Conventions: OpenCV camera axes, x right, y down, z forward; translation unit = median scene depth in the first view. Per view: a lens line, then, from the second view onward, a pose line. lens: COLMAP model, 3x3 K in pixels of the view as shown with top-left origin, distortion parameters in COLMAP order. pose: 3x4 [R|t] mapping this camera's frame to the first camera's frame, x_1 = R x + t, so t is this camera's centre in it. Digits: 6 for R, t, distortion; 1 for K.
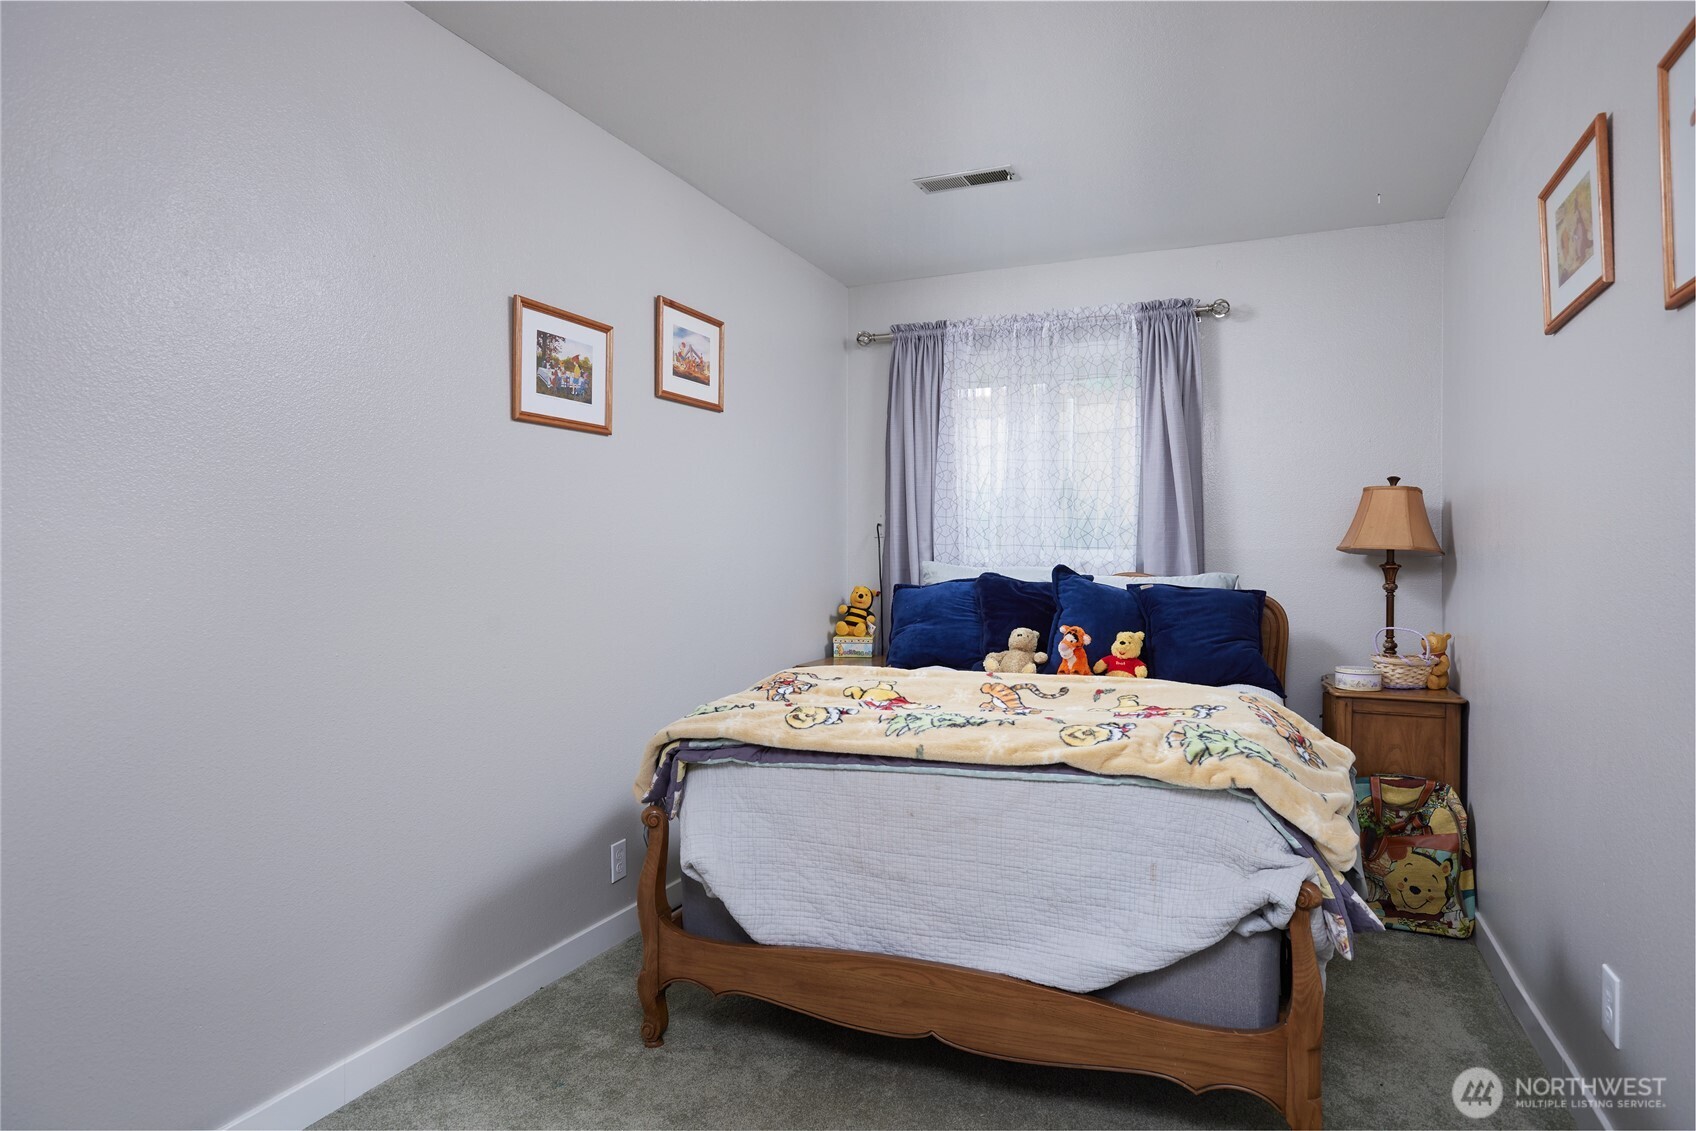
lens RADIAL K [[961.3, 0, 882.7], [0, 961.3, 542.6], [0, 0, 1]] dist [0.003936, 0.003318]
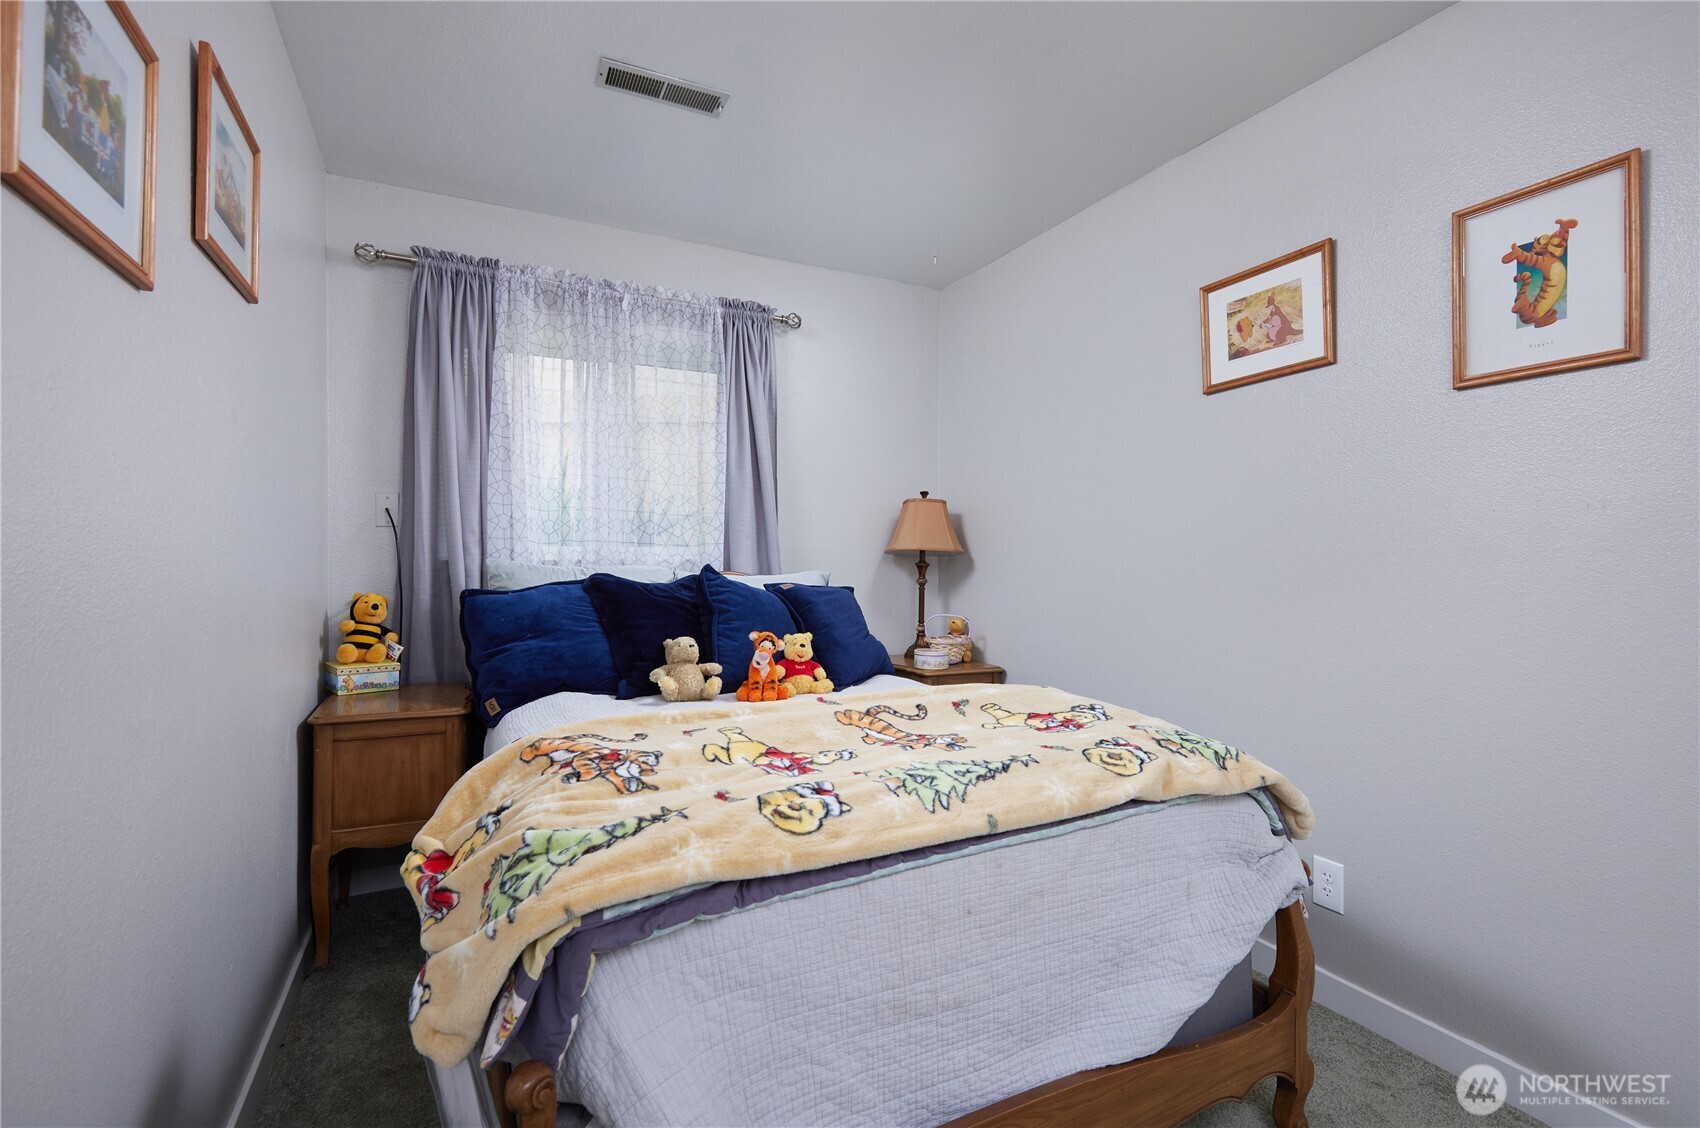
lens RADIAL K [[788.0, 0, 851.4], [0, 788.0, 556.6], [0, 0, 1]] dist [0.001350, 0.000829]
pose [[0.651860, 0.002788, 0.758334, -0.282516], [-0.018937, 0.999741, 0.012603, 0.003707], [-0.758103, -0.022576, 0.651744, 0.398437]]
